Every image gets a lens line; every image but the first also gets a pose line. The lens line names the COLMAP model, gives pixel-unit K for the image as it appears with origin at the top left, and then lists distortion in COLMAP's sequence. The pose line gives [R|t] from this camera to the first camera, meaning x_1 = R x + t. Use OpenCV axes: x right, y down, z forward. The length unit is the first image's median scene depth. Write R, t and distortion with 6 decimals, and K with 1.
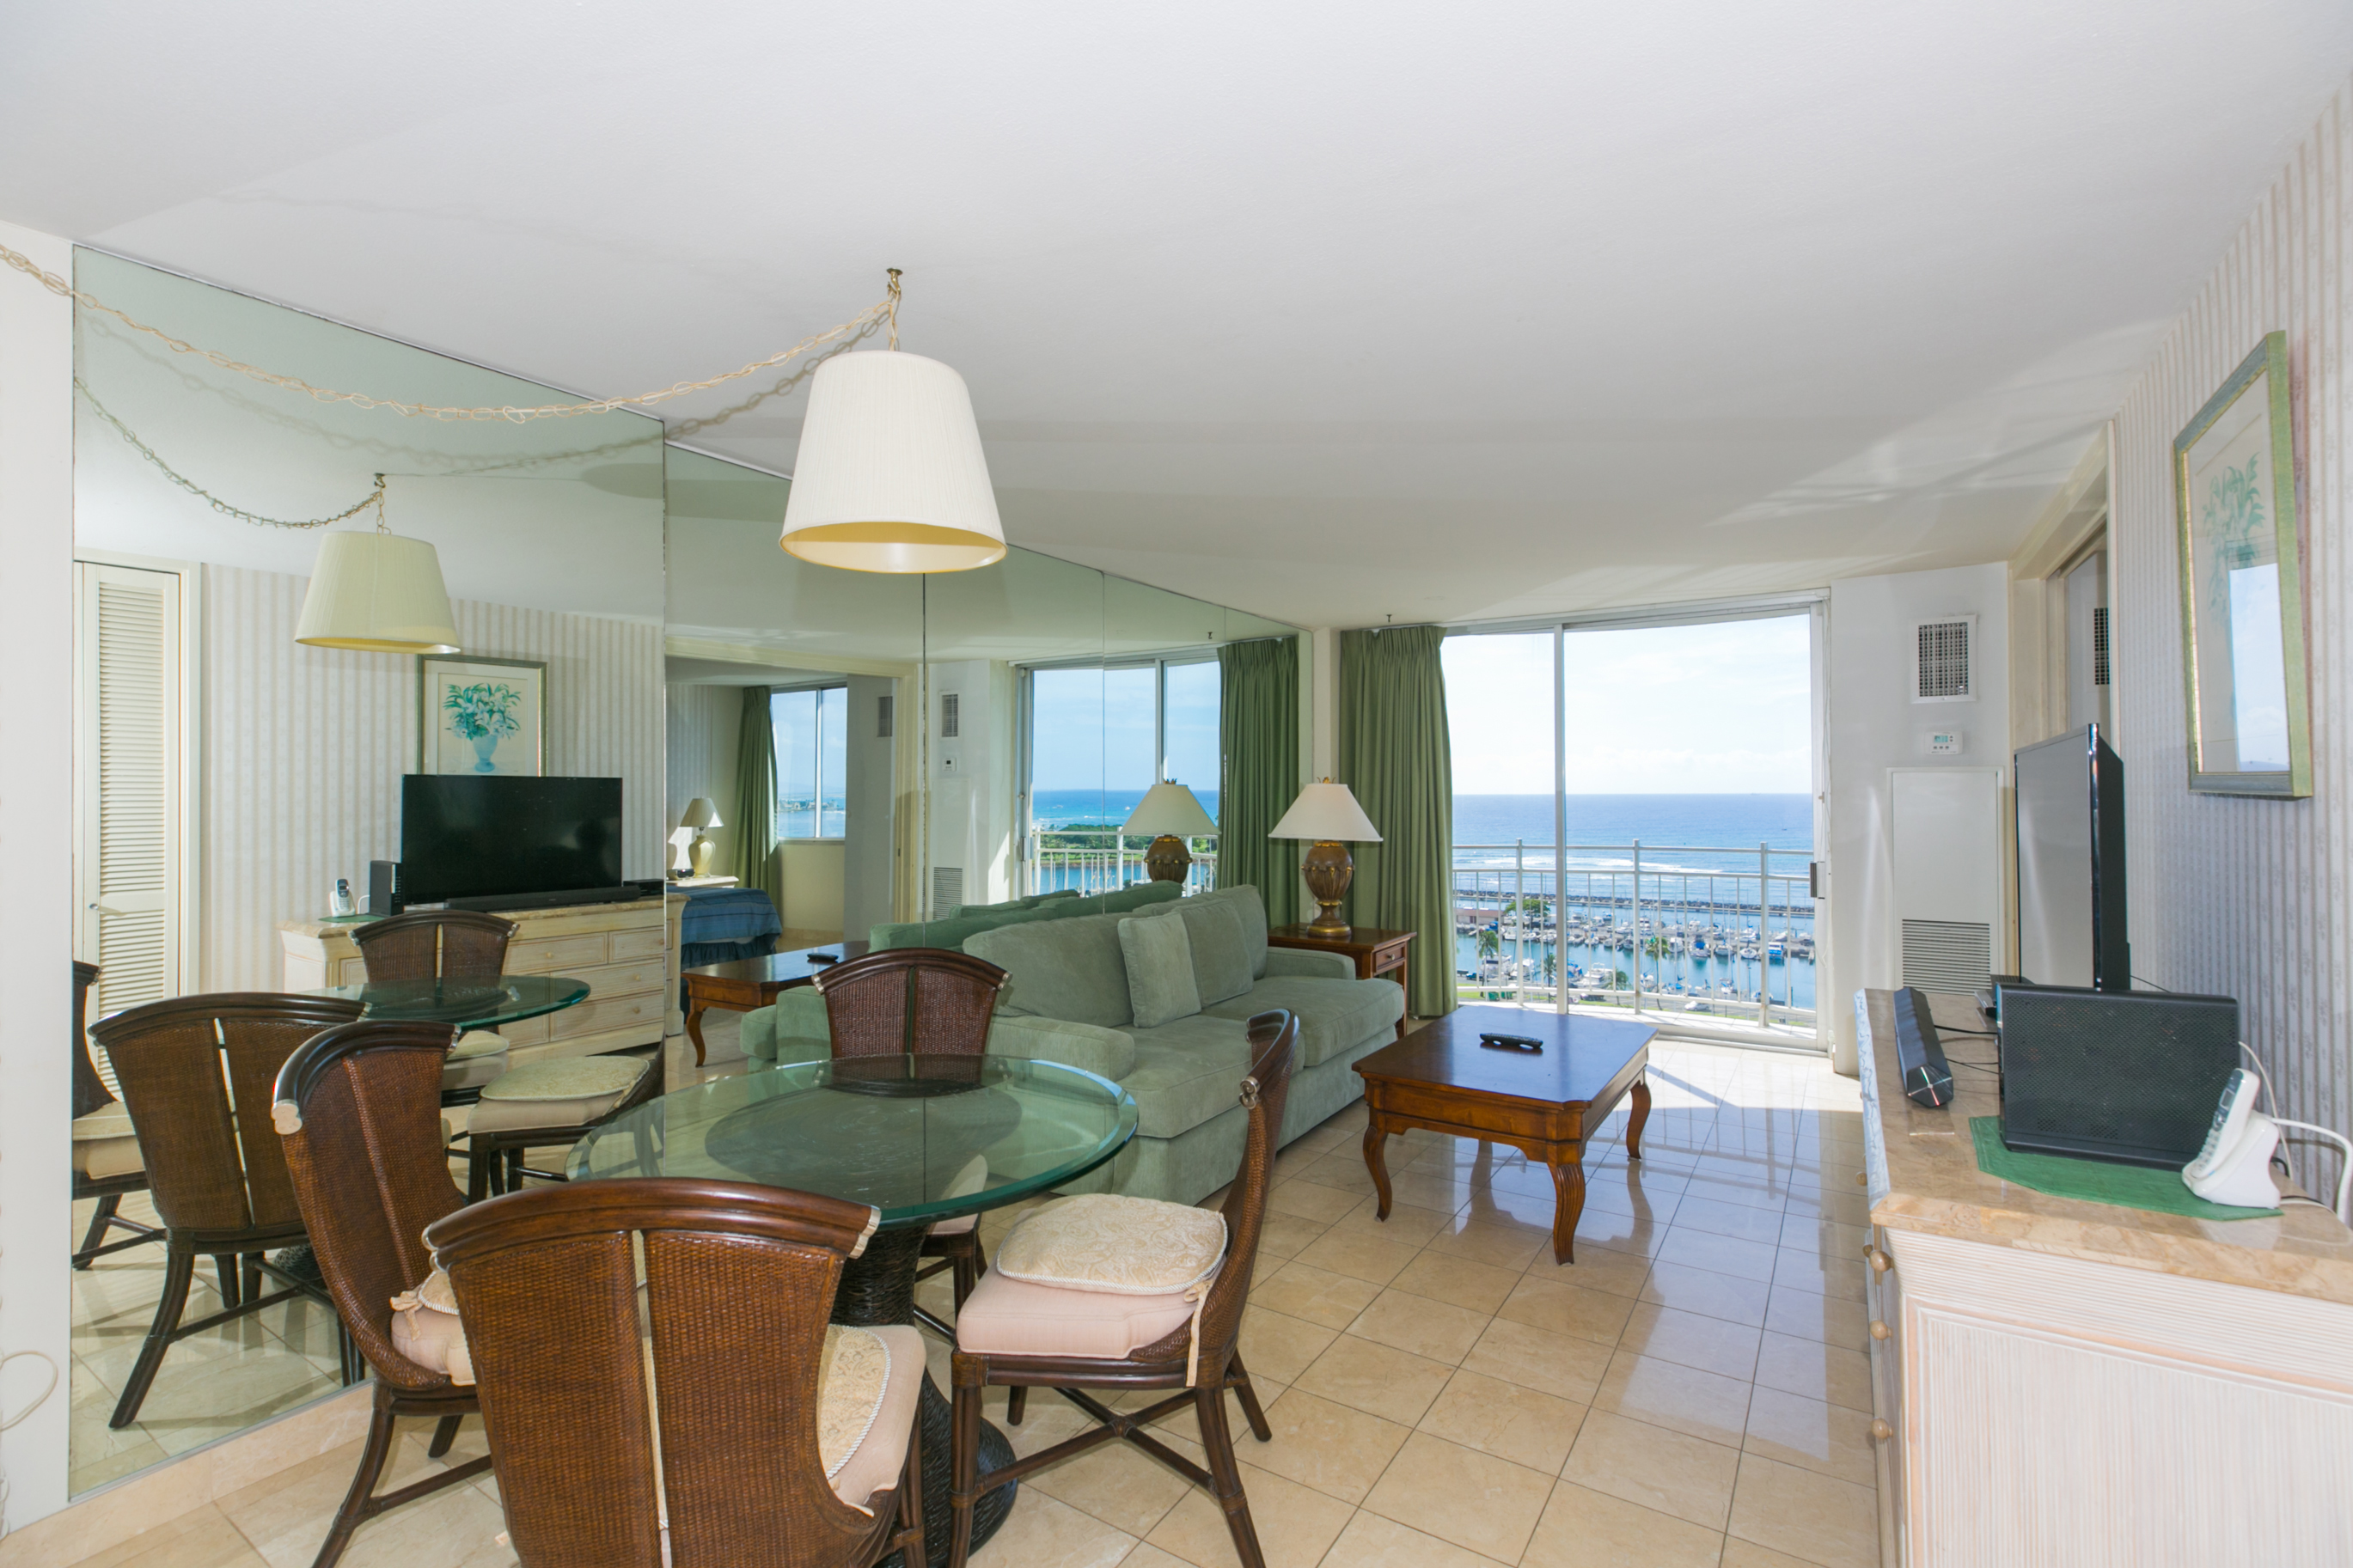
lens RADIAL K [[1022.7, 0, 1176.5], [0, 1022.7, 784.0], [0, 0, 1]] dist [0.001764, -0.000060]
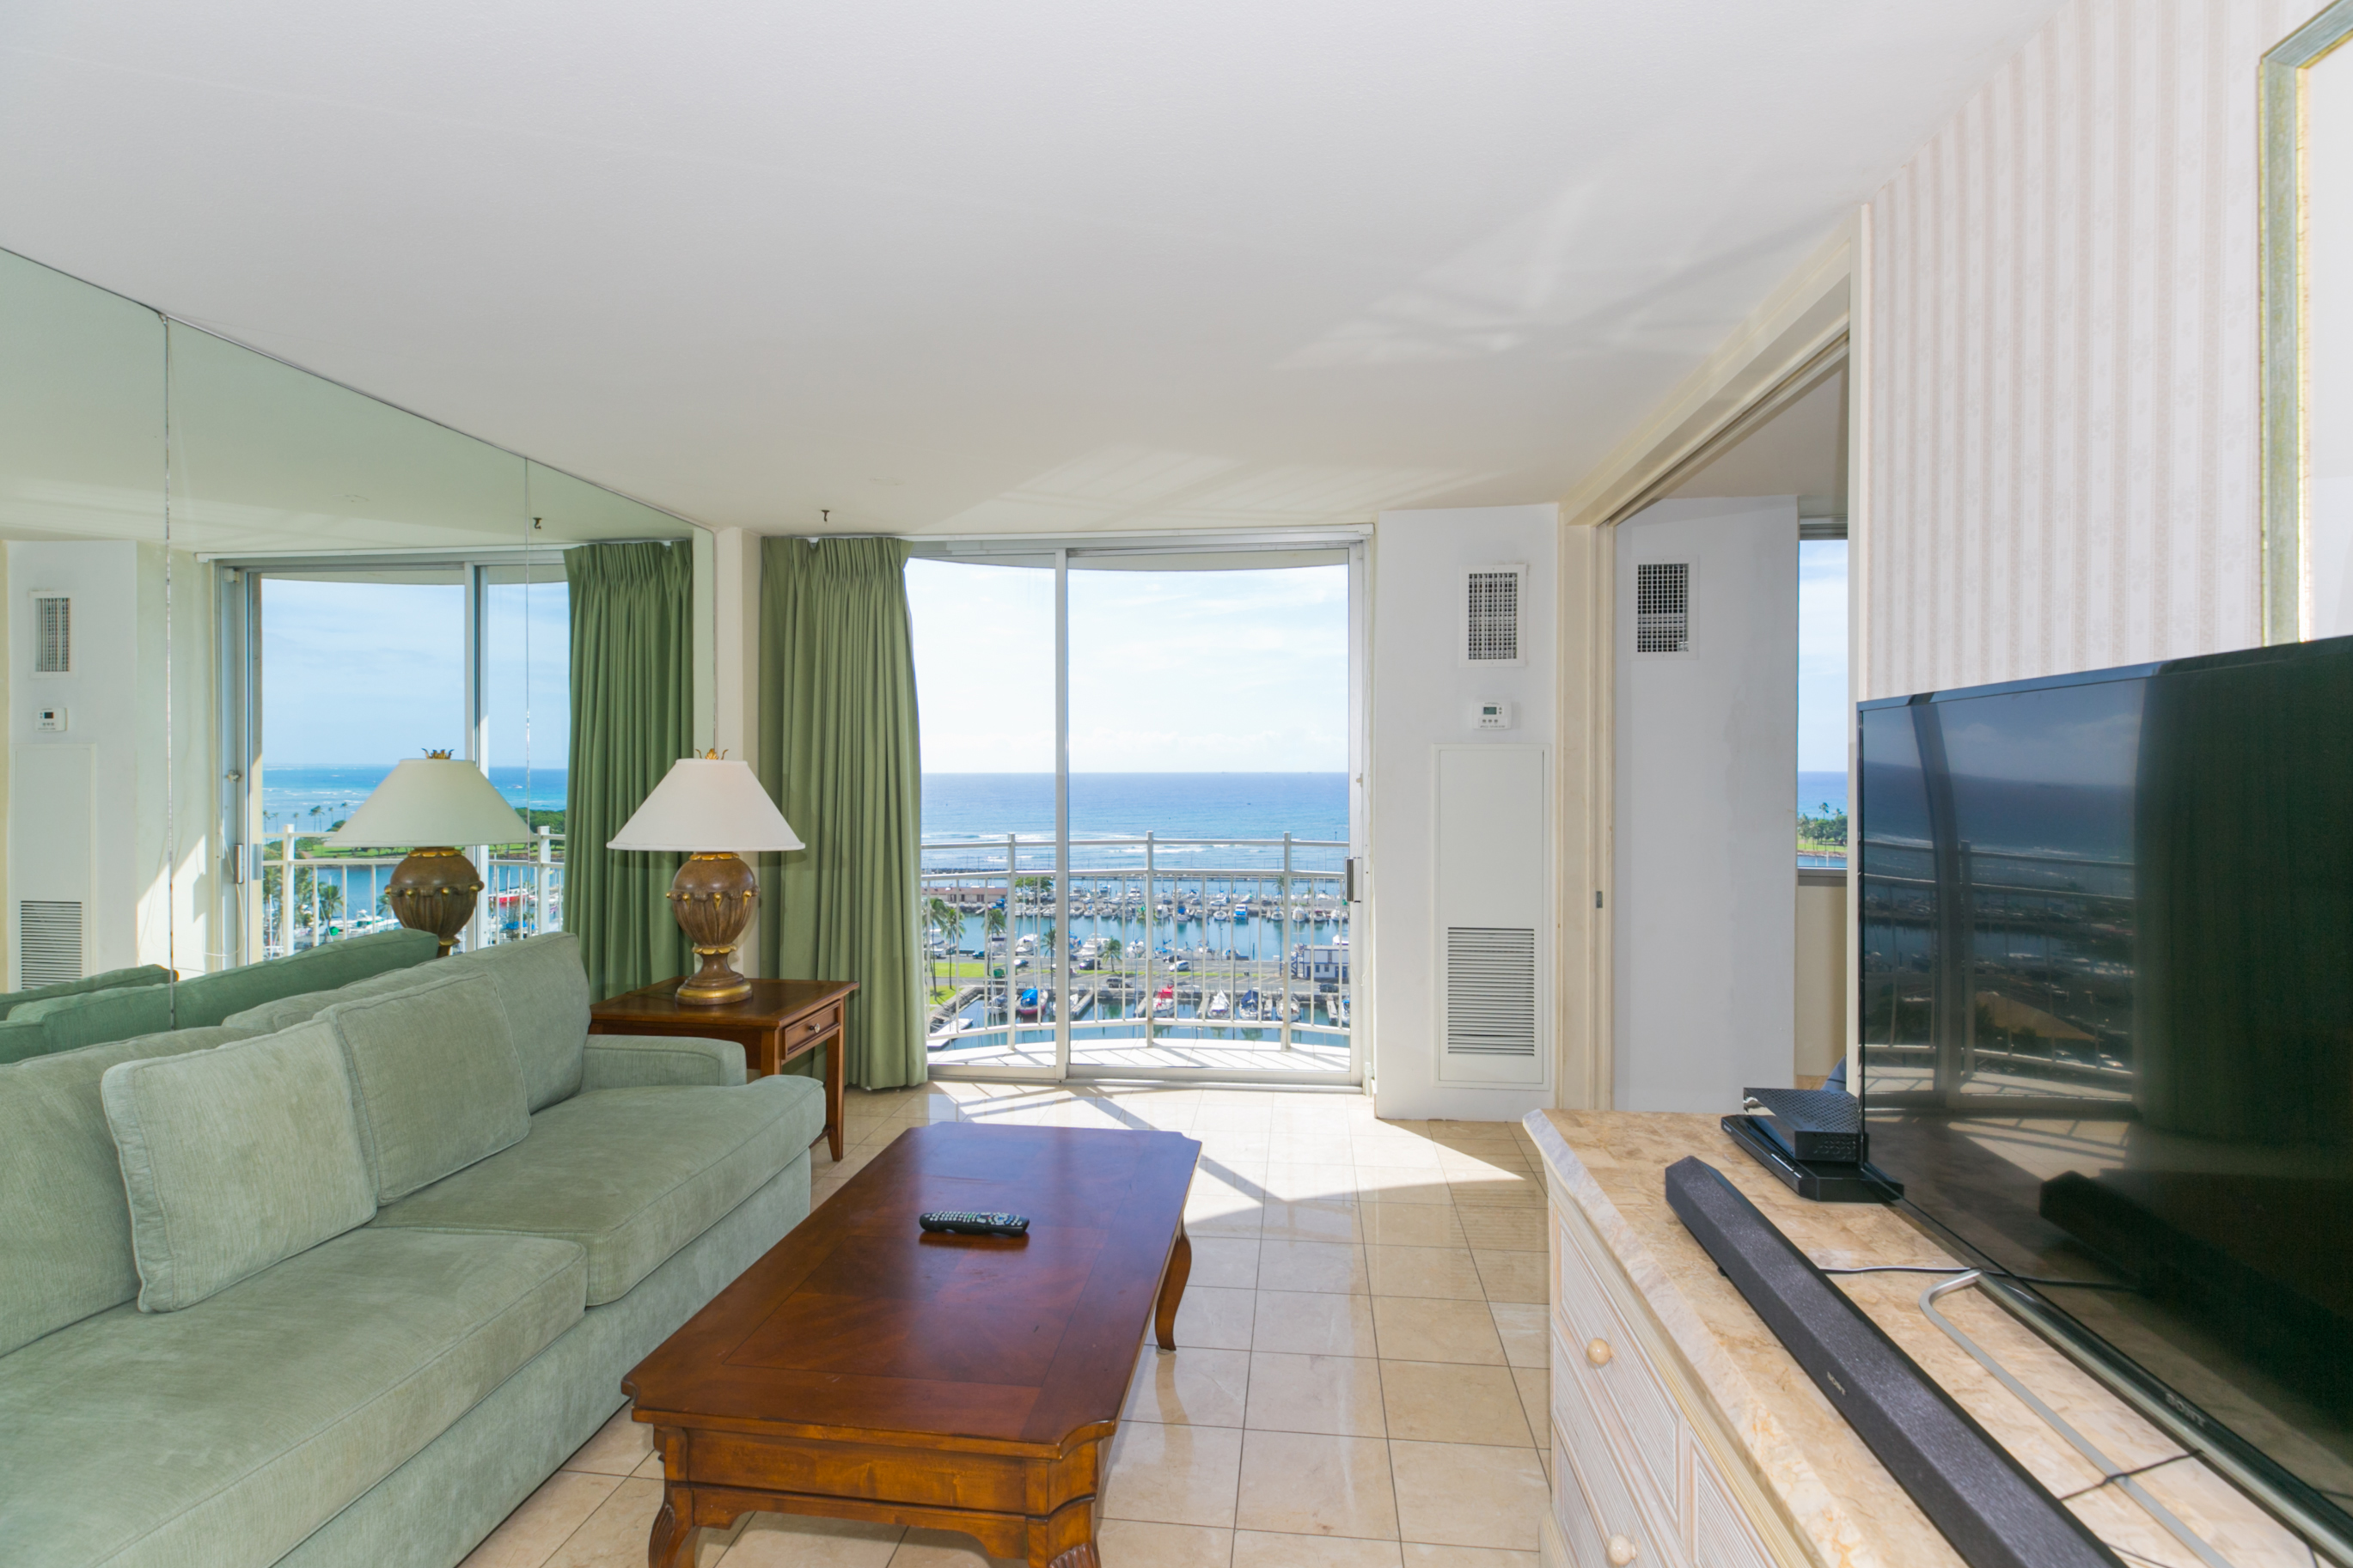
lens RADIAL K [[1040.5, 0, 1172.6], [0, 1040.5, 779.2], [0, 0, 1]] dist [0.014260, -0.011129]
pose [[0.894187, -0.001814, 0.447690, 0.101132], [-0.005309, 0.999879, 0.014655, 0.000583], [-0.447662, -0.015481, 0.894069, 0.268067]]
